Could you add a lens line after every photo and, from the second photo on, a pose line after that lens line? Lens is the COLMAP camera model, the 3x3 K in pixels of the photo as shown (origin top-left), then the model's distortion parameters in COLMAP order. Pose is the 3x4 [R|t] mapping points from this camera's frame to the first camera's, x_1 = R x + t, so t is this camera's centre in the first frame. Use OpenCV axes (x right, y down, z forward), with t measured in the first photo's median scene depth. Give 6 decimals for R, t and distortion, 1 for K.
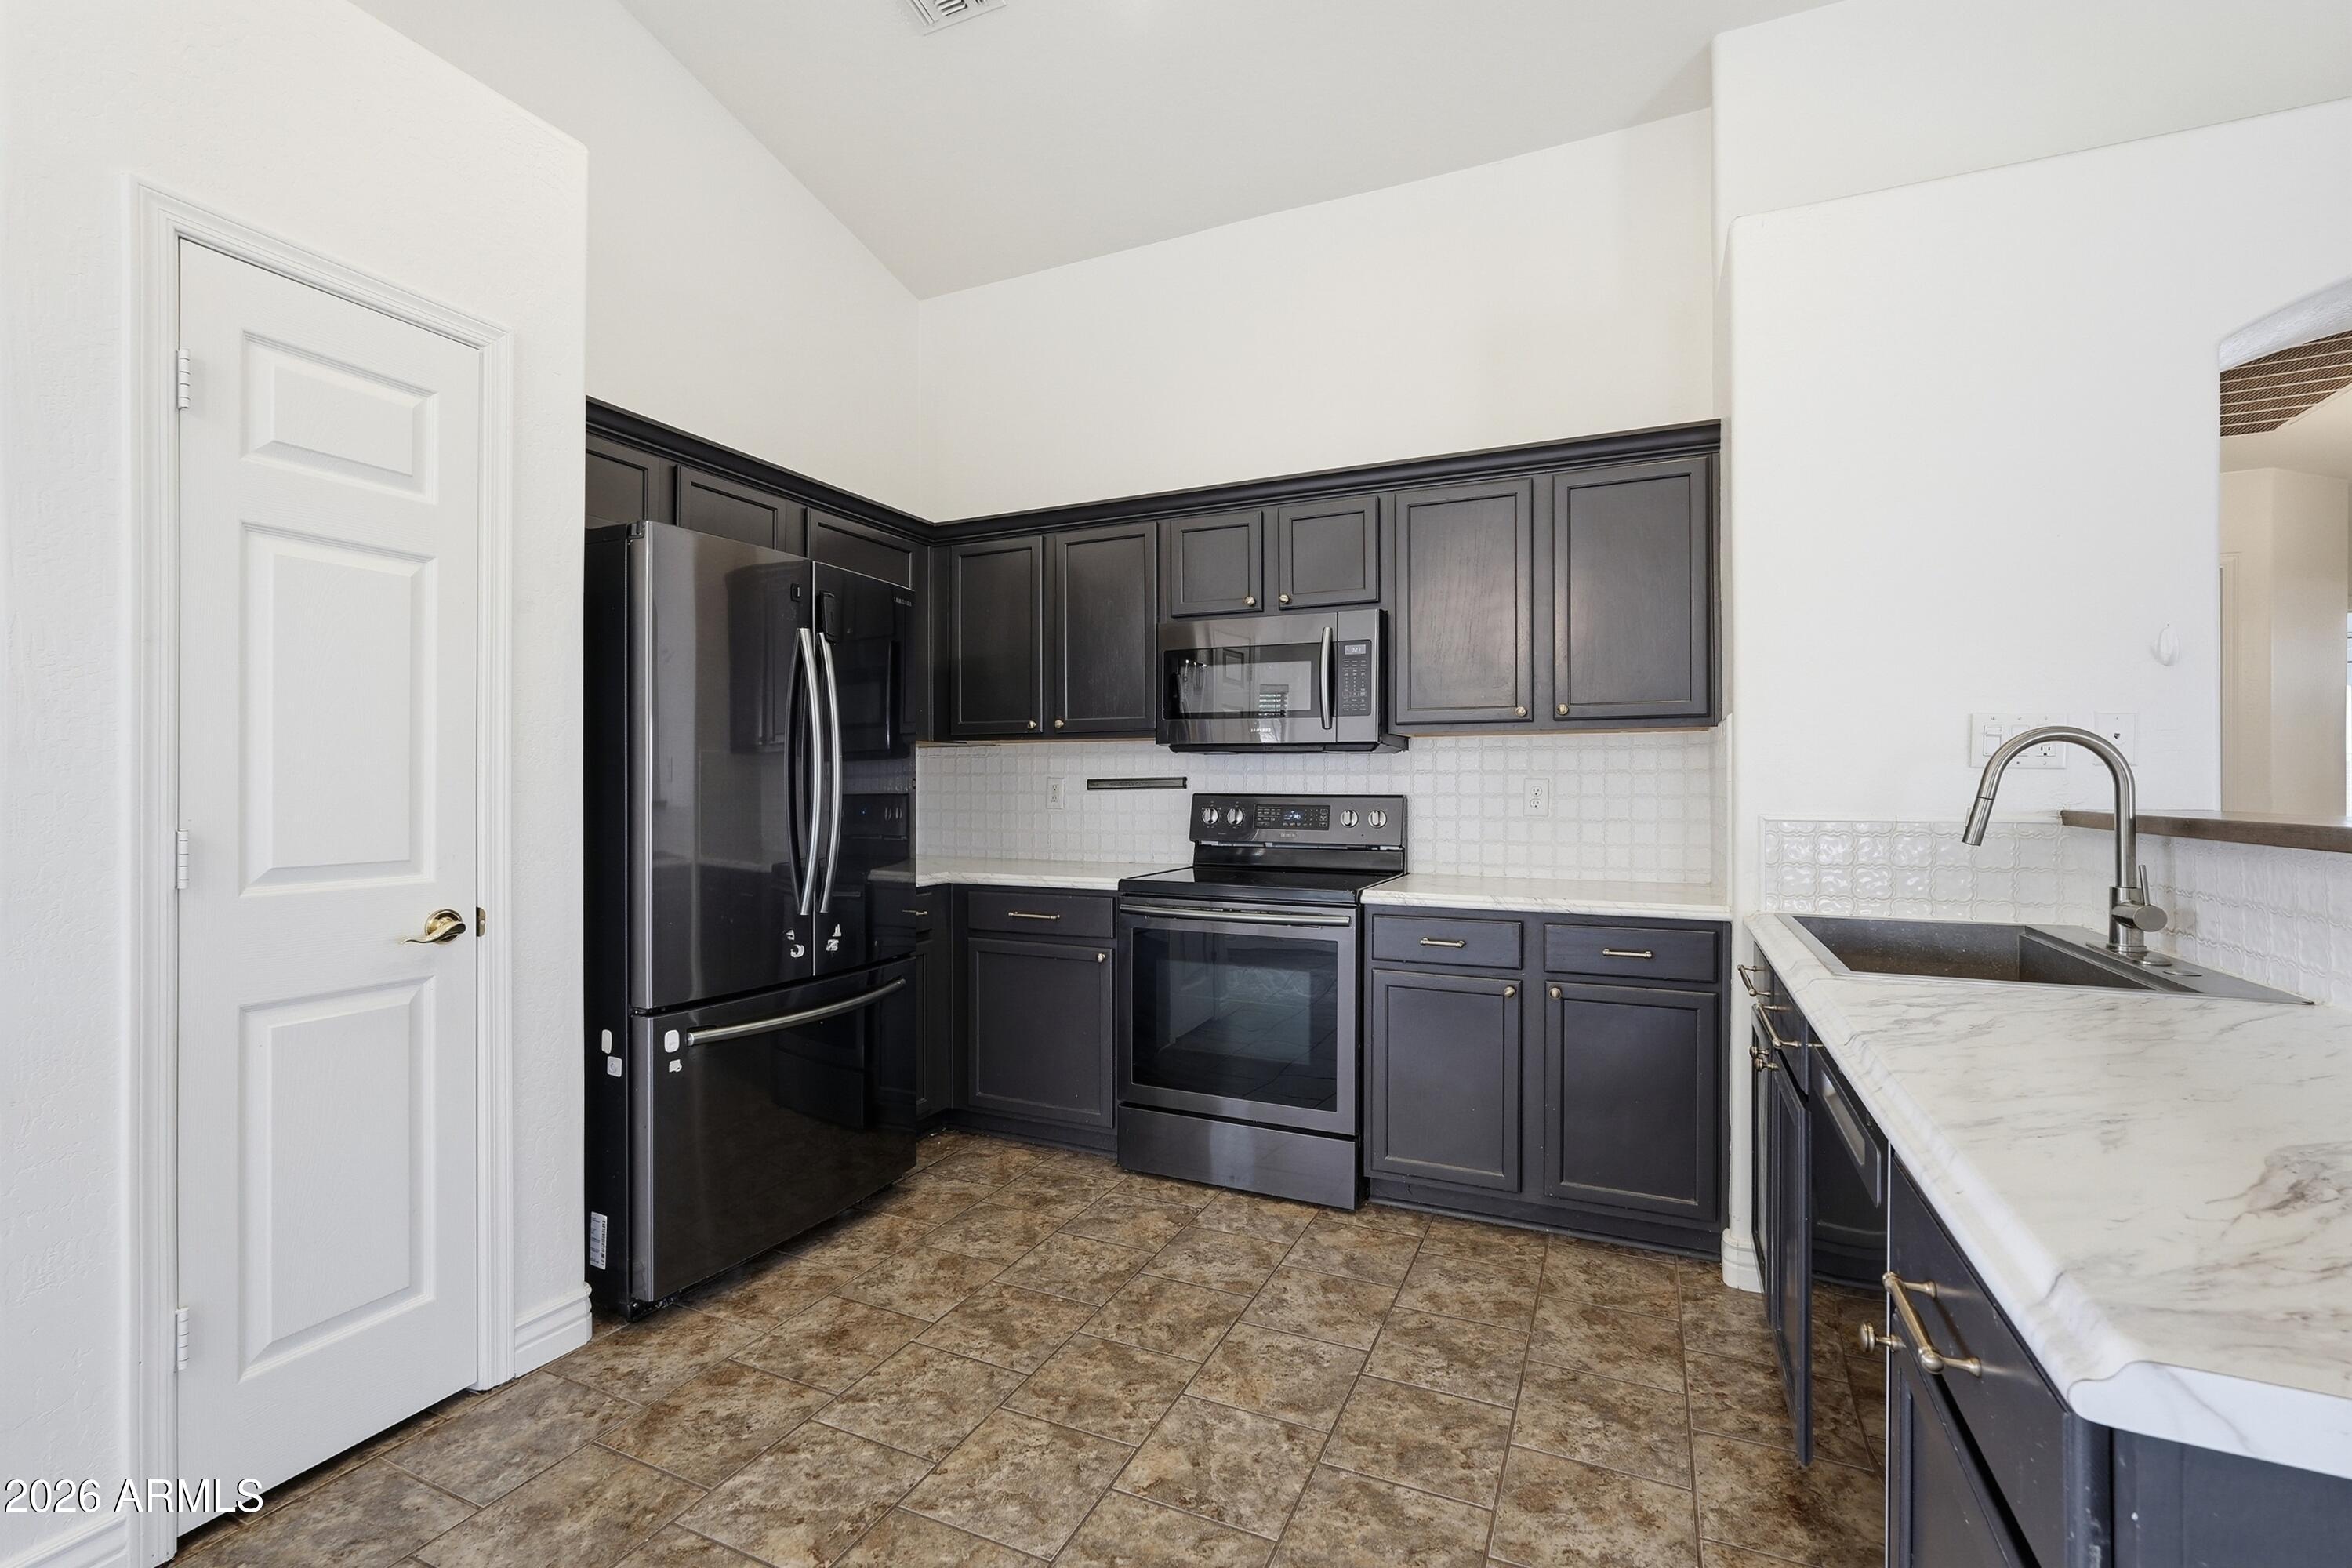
lens RADIAL K [[1043.9, 0, 1163.2], [0, 1043.9, 785.4], [0, 0, 1]] dist [-0.011143, 0.003461]
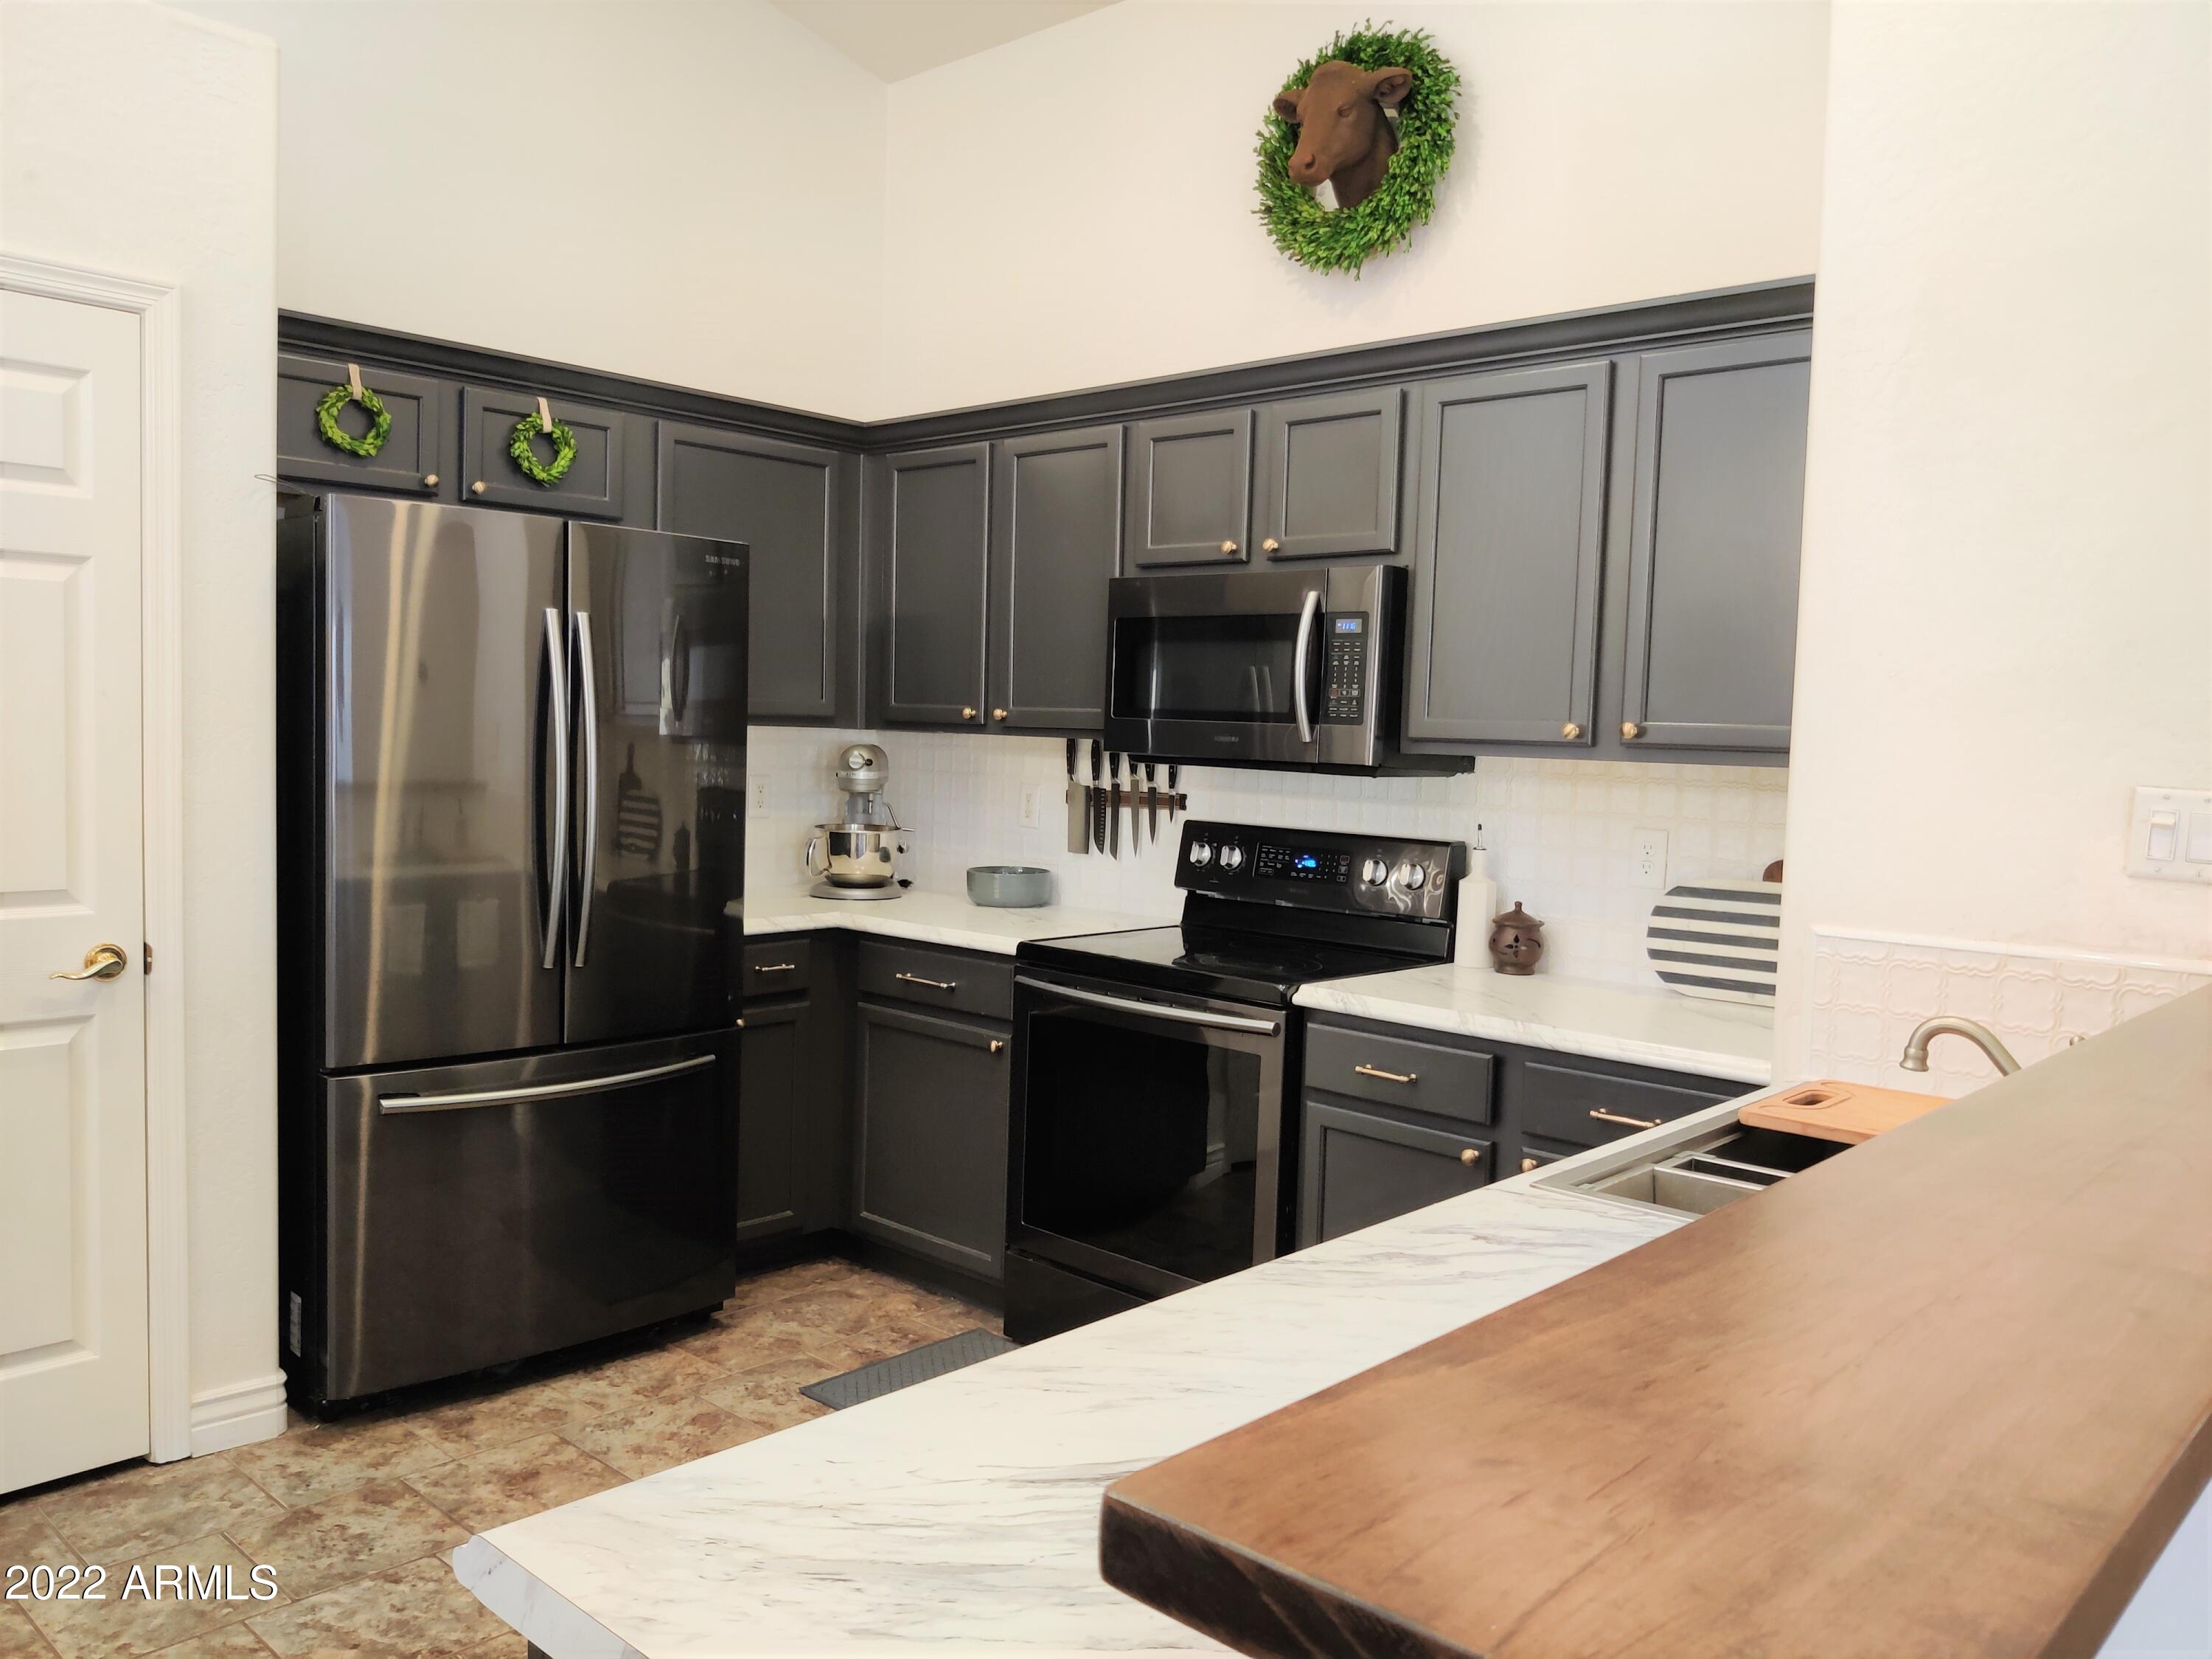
lens RADIAL K [[1706.7, 0, 1102.9], [0, 1706.7, 837.4], [0, 0, 1]] dist [-0.007199, -0.021327]
pose [[0.952017, 0.048862, -0.302120, 0.437993], [-0.029977, 0.997314, 0.066832, -0.074331], [0.304574, -0.054569, 0.950924, -0.110157]]
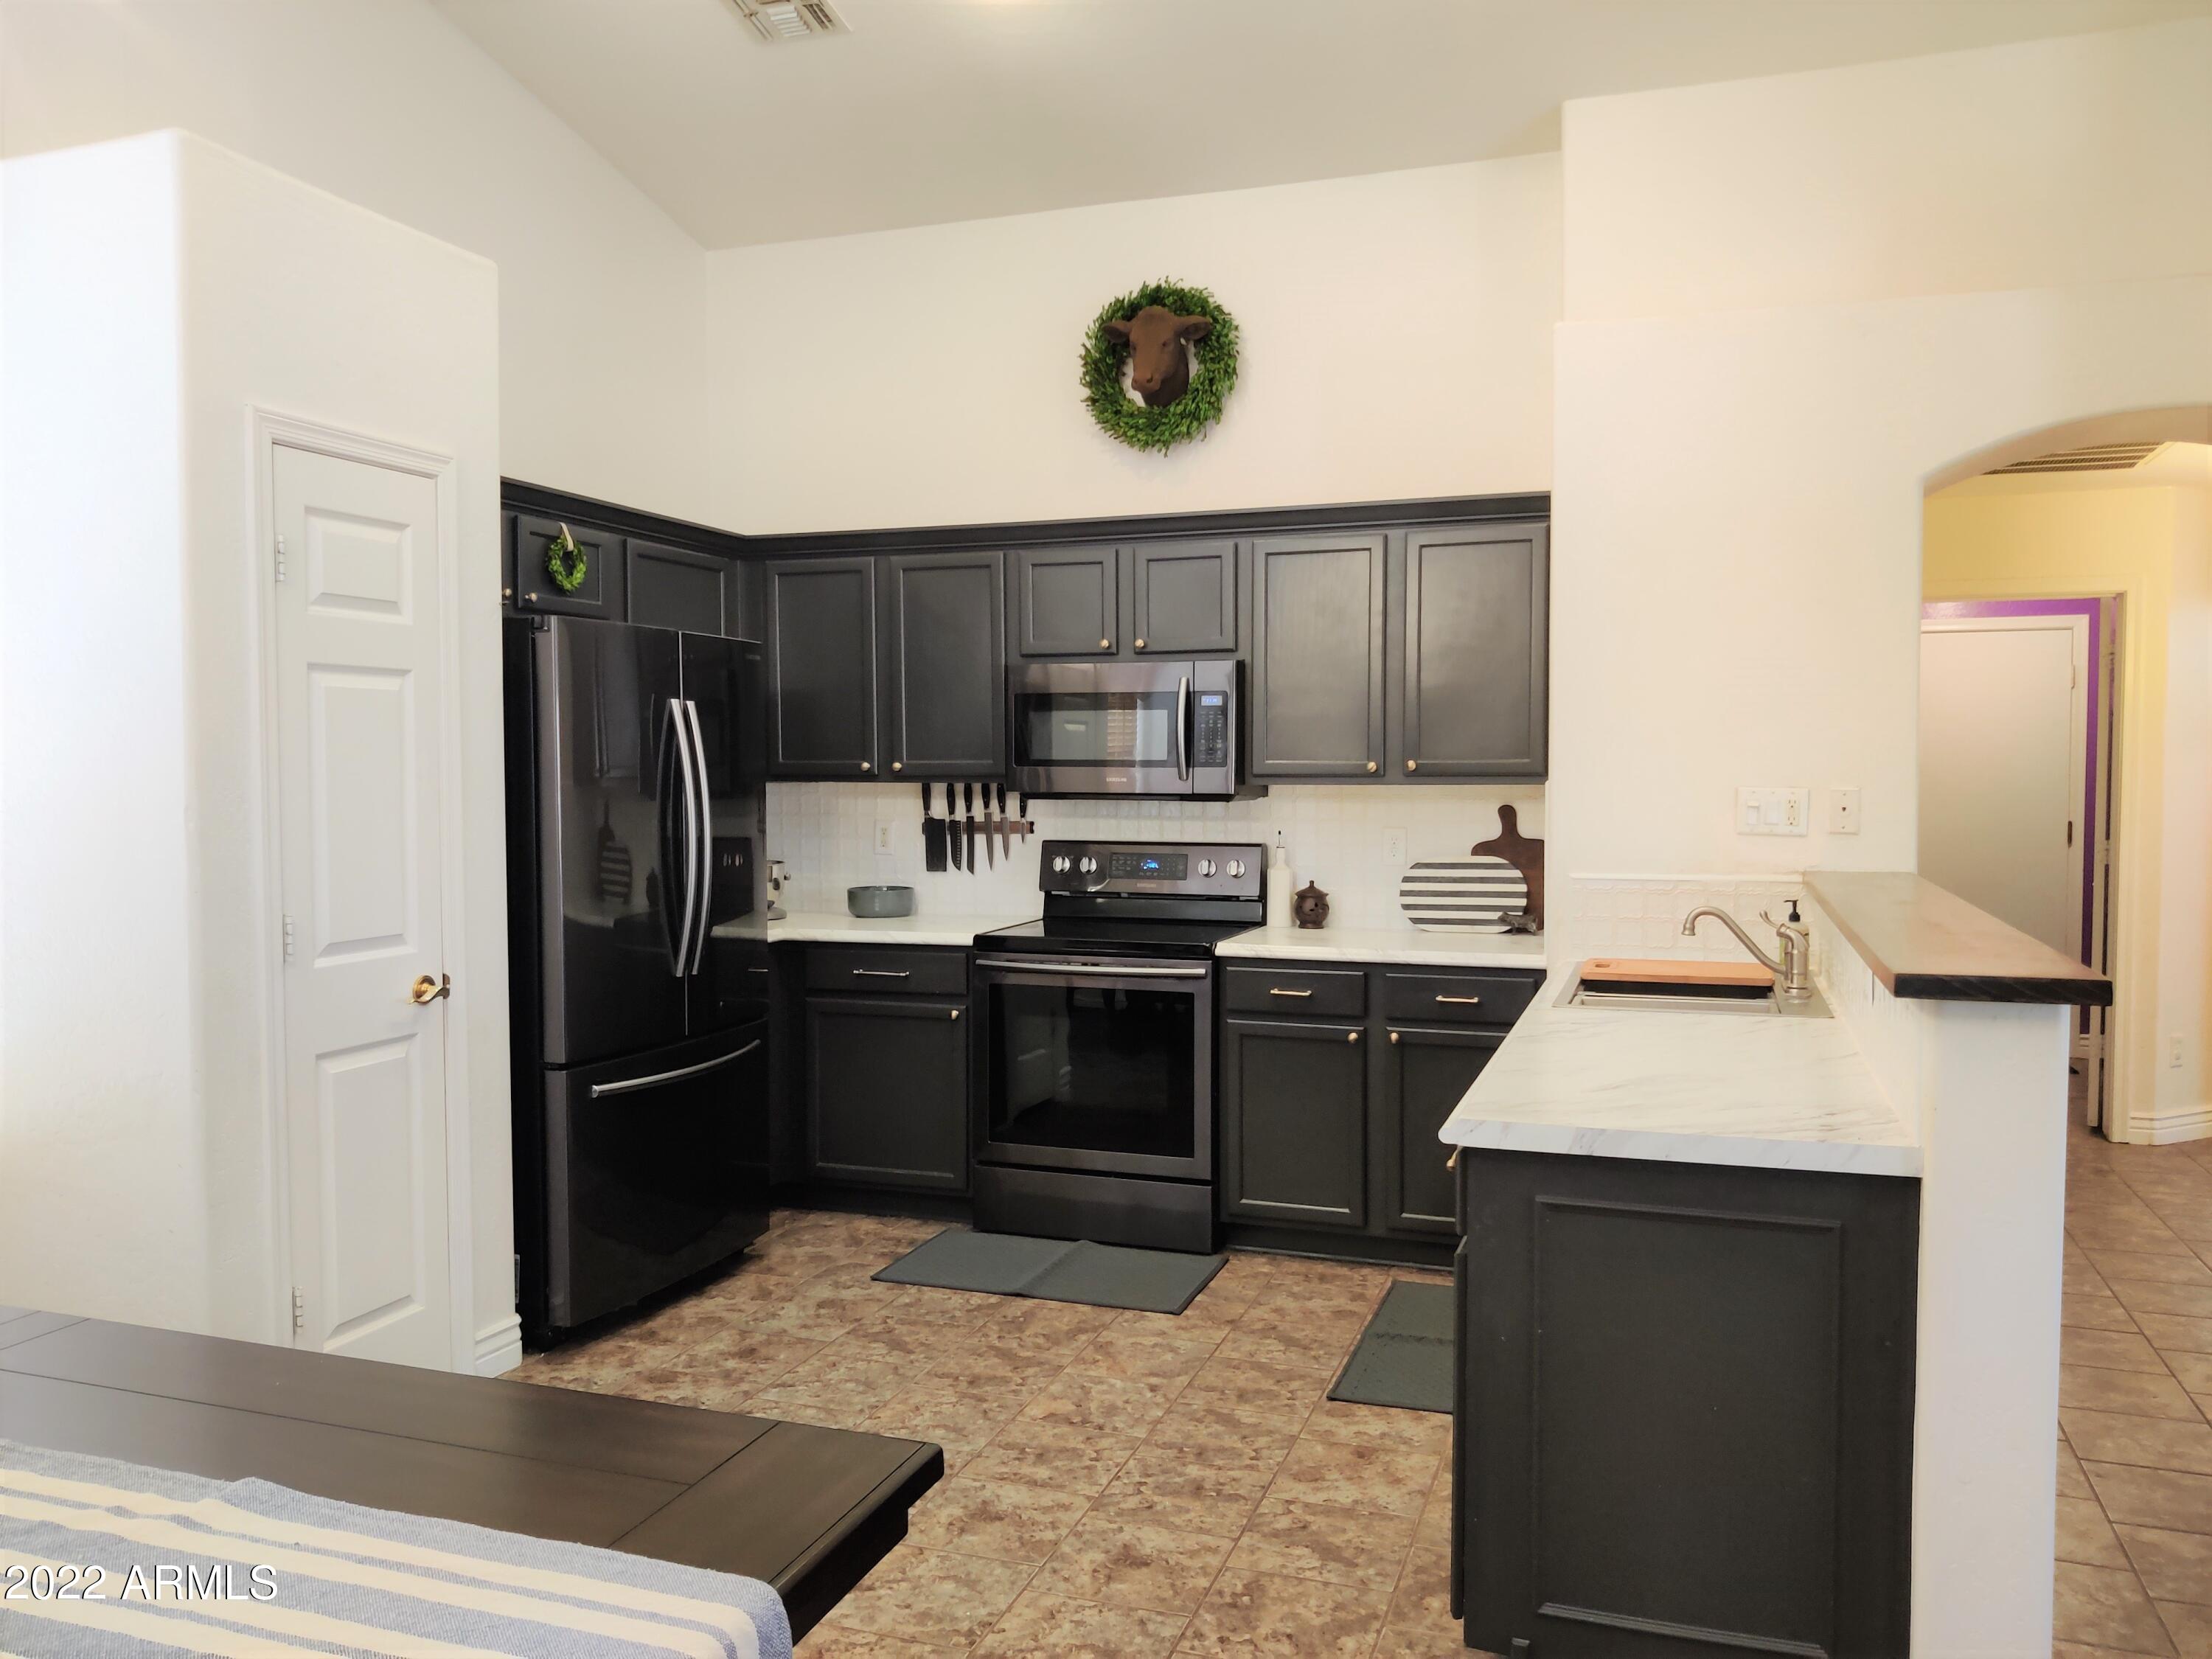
lens RADIAL K [[1718.3, 0, 1110.1], [0, 1718.3, 822.7], [0, 0, 1]] dist [0.029511, -0.035402]
pose [[0.994291, -0.007174, 0.106461, -0.101935], [0.003400, 0.999361, 0.035583, -0.085186], [-0.106648, -0.035018, 0.993680, -0.722948]]
